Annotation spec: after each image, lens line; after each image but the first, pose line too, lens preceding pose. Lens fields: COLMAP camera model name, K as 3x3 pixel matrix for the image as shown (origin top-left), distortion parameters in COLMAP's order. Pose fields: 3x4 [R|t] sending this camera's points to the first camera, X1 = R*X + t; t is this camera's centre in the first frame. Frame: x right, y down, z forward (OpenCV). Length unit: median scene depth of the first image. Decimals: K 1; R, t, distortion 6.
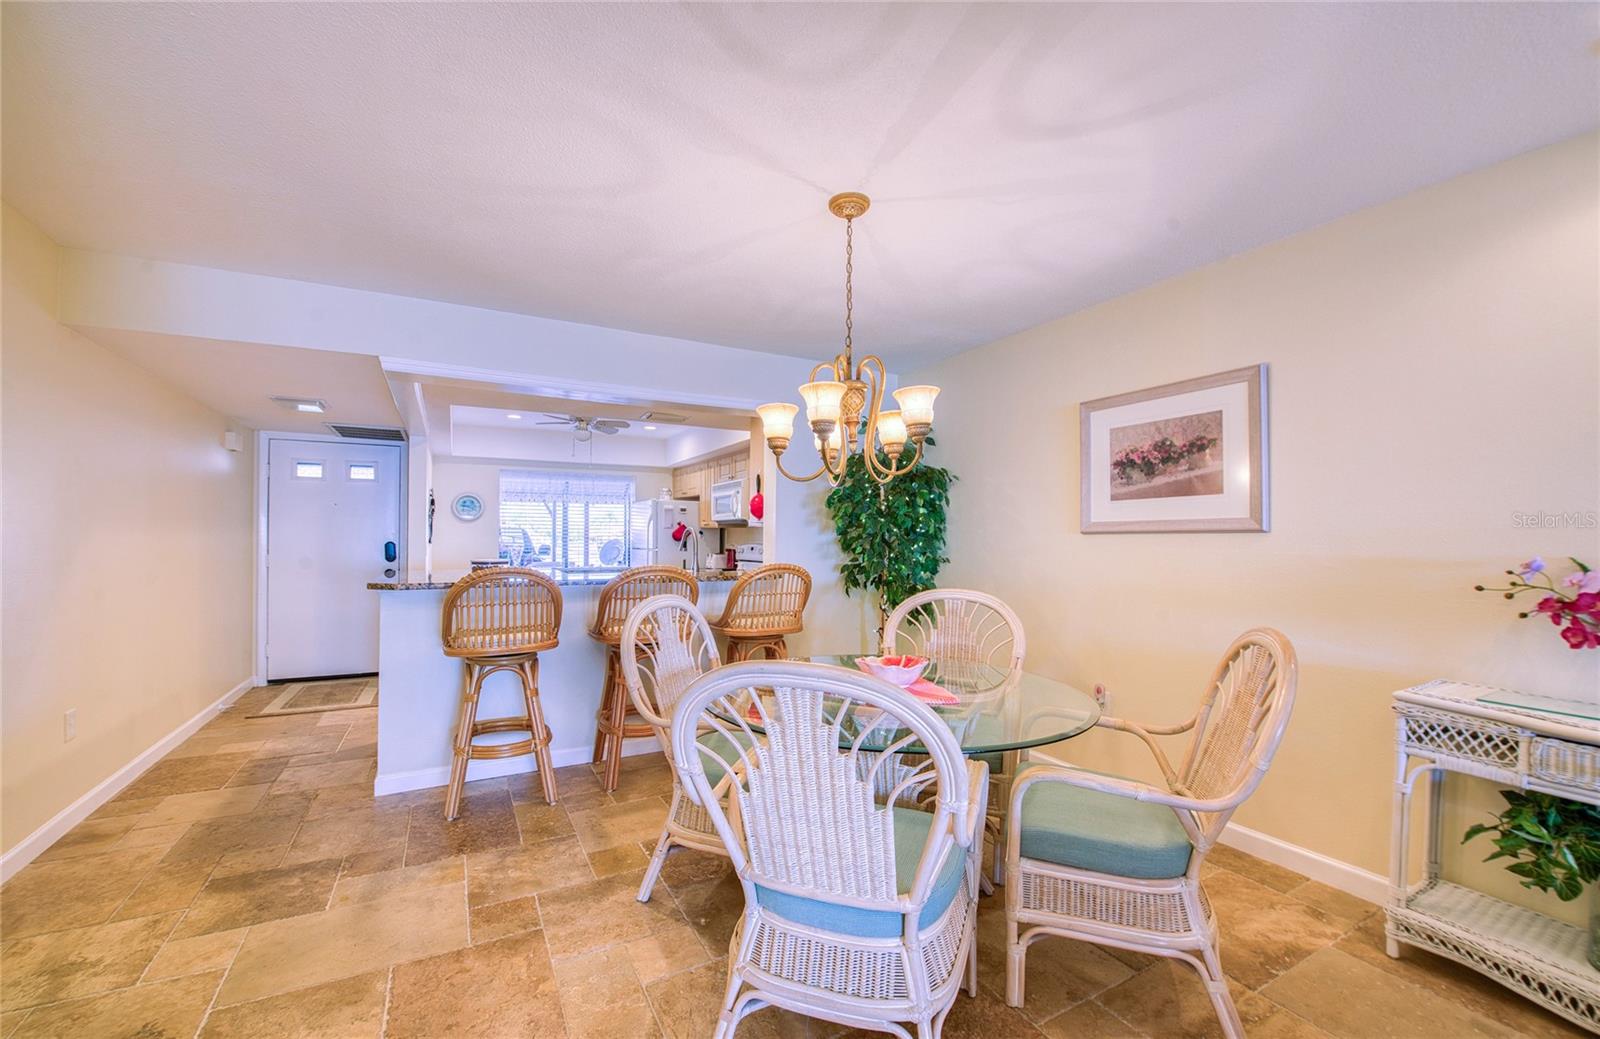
lens RADIAL K [[648.7, 0, 800.6], [0, 648.7, 531.3], [0, 0, 1]] dist [-0.019704, -0.001511]
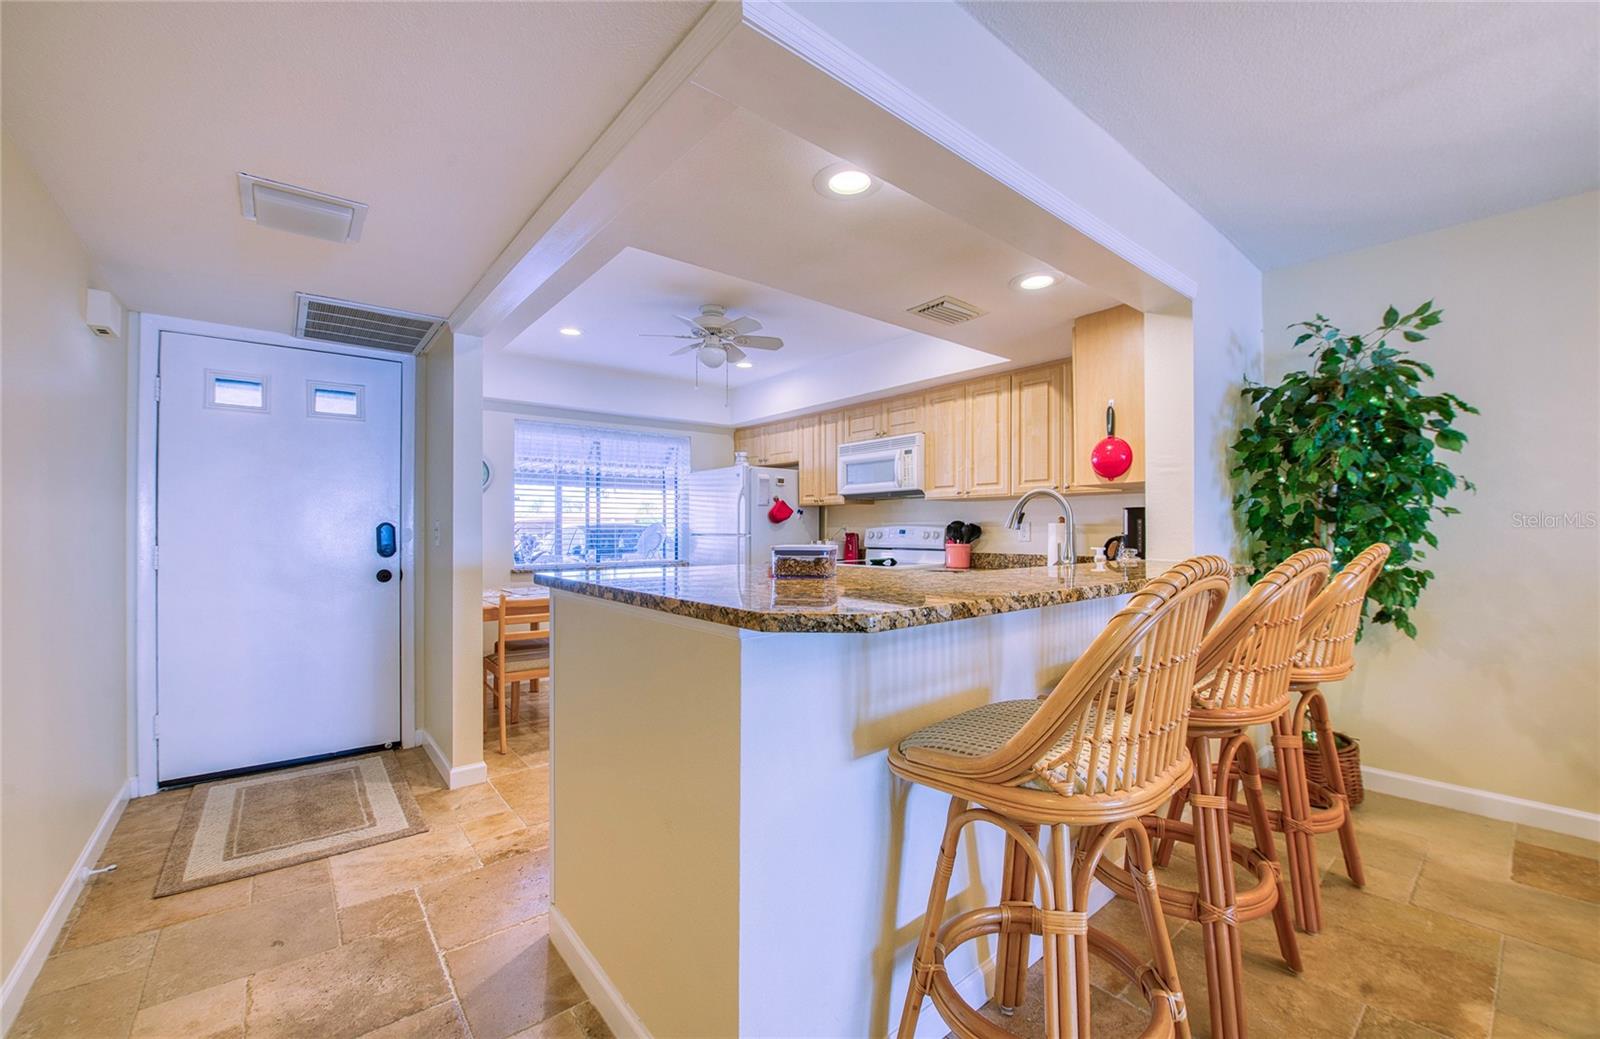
lens RADIAL K [[648.7, 0, 801.1], [0, 648.7, 521.1], [0, 0, 1]] dist [-0.019704, -0.001511]
pose [[0.982171, -0.007256, 0.187849, -1.175205], [0.008164, 0.999958, -0.004063, 0.061875], [-0.187812, 0.005524, 0.982189, 1.100719]]
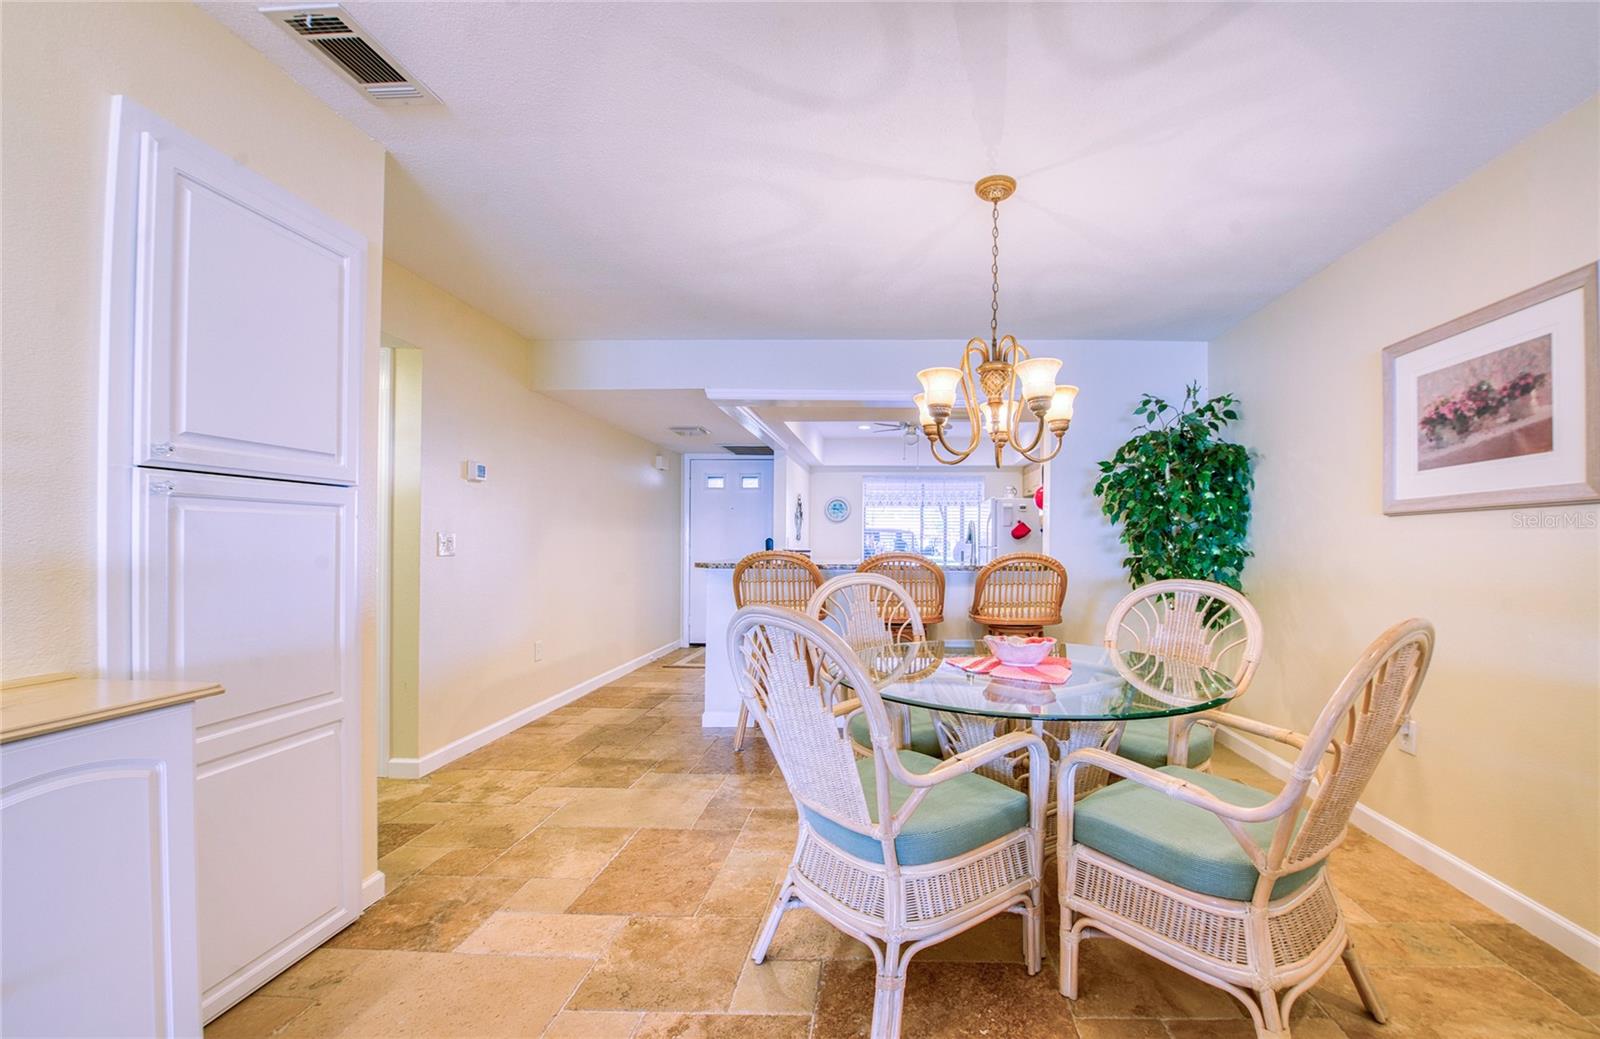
lens RADIAL K [[648.7, 0, 832.6], [0, 648.7, 530.9], [0, 0, 1]] dist [-0.019704, -0.001511]
pose [[0.862757, -0.005206, -0.505592, 0.268691], [0.003192, 0.999983, -0.004849, 0.025839], [0.505609, 0.002569, 0.862759, -0.001909]]
